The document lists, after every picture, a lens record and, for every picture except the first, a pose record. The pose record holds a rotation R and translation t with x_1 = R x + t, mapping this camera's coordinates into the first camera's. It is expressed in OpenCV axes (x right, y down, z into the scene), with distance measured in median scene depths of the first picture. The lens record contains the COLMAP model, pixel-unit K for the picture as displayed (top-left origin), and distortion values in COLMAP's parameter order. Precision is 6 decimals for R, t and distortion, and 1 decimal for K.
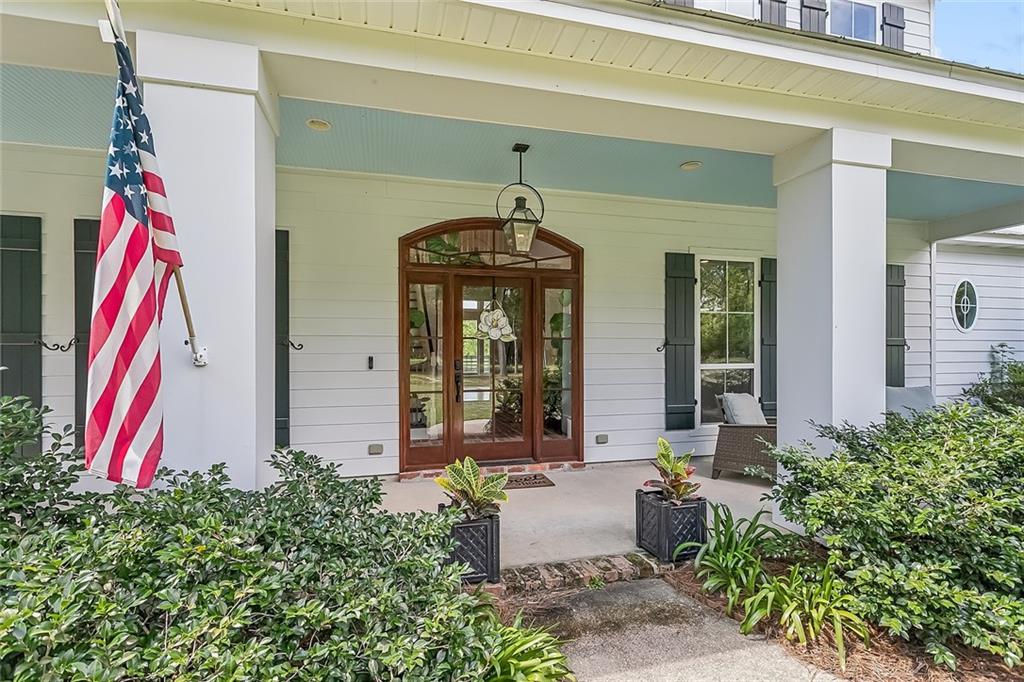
lens RADIAL K [[504.1, 0, 512.0], [0, 504.1, 341.0], [0, 0, 1]] dist [0.000175, -0.000333]
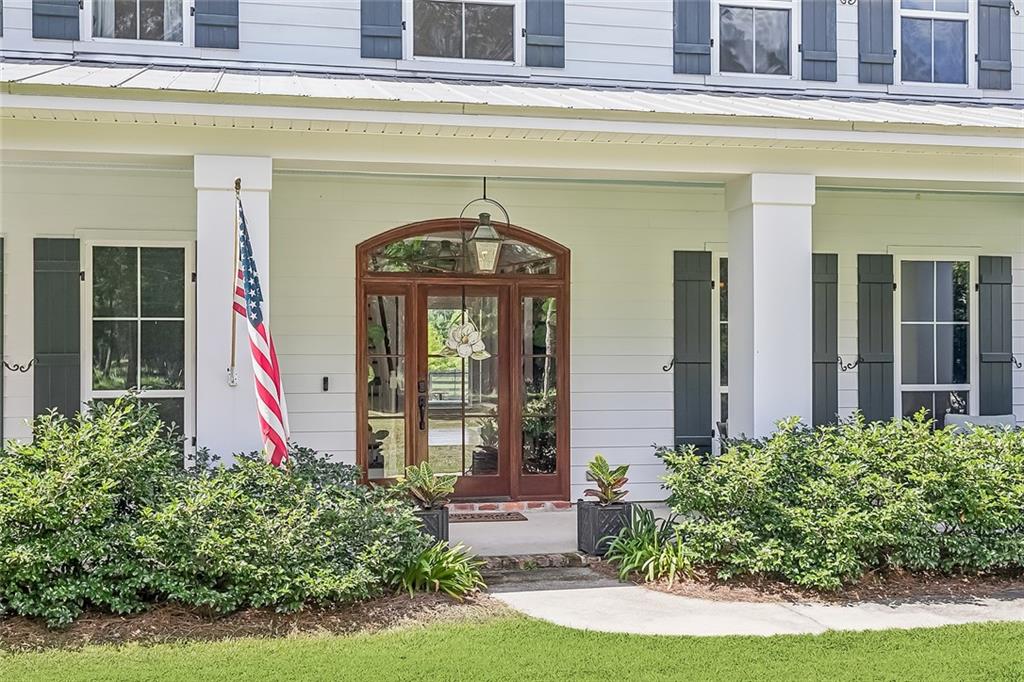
lens RADIAL K [[1201.3, 0, 512.0], [0, 1201.3, 341.0], [0, 0, 1]] dist [0.010178, 0.012741]
pose [[0.998718, 0.000618, -0.050622, 0.151321], [-0.000308, 0.999981, 0.006133, -0.043812], [0.050625, -0.006109, 0.998699, -1.050425]]
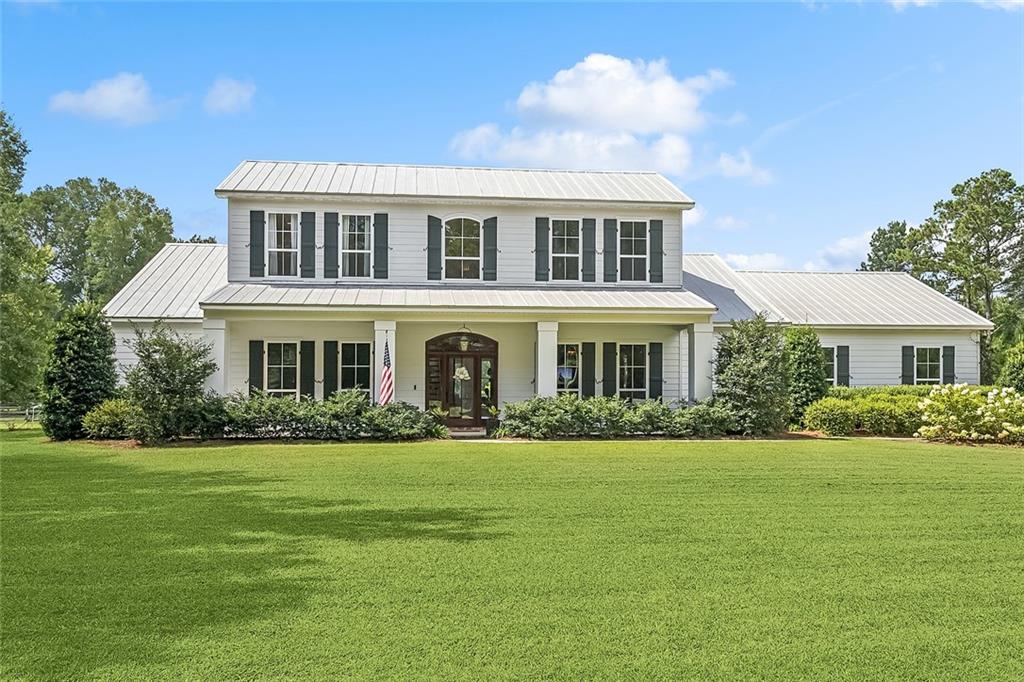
lens RADIAL K [[849.9, 0, 512.0], [0, 849.9, 341.0], [0, 0, 1]] dist [0.000671, 0.000042]
pose [[0.990504, -0.008519, -0.137221, 0.818754], [0.002874, 0.999143, -0.041284, -0.015701], [0.137456, 0.040498, 0.989680, -3.274868]]
